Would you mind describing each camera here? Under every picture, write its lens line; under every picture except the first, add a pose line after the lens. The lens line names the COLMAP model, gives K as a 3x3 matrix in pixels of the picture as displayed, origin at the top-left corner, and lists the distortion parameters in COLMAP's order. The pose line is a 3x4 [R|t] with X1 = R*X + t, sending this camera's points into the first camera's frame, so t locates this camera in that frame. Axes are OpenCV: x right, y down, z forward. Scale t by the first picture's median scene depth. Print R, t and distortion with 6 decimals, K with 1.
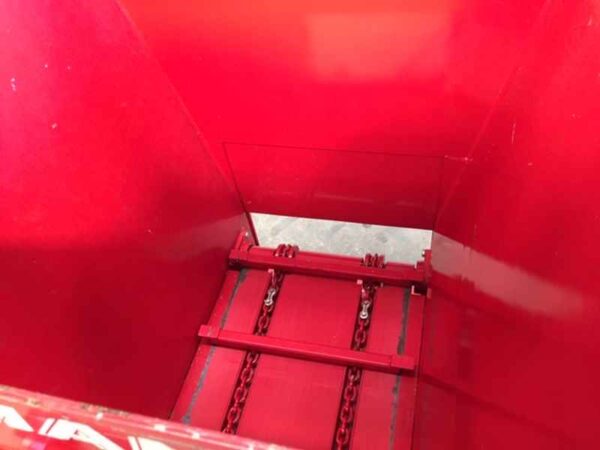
lens RADIAL K [[526.7, 0, 300.0], [0, 526.7, 225.0], [0, 0, 1]] dist [0.008233, 0.000925]
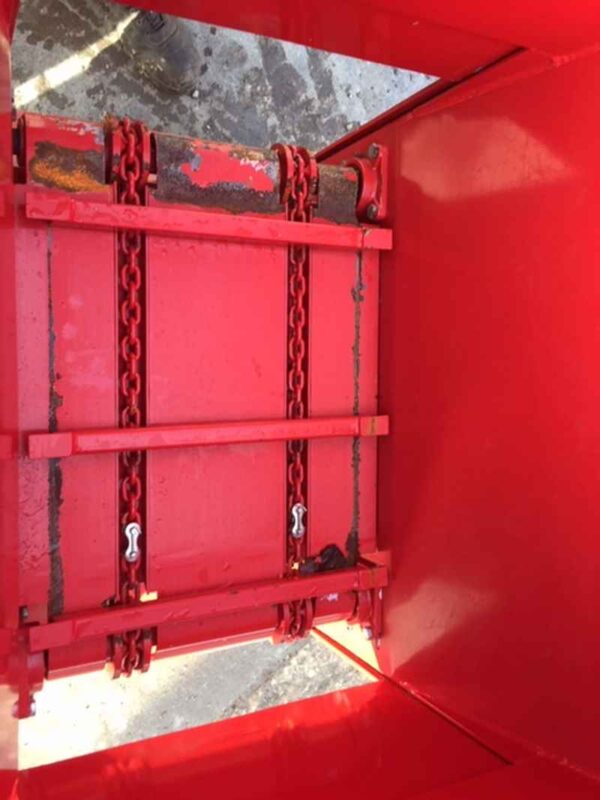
lens RADIAL K [[702.2, 0, 300.0], [0, 702.2, 400.0], [0, 0, 1]] dist [0.008233, 0.000925]
pose [[-0.946530, 0.223685, -0.232476, 0.094206], [-0.322290, -0.687954, 0.650268, -0.281494], [-0.014477, 0.690423, 0.723261, 0.345455]]
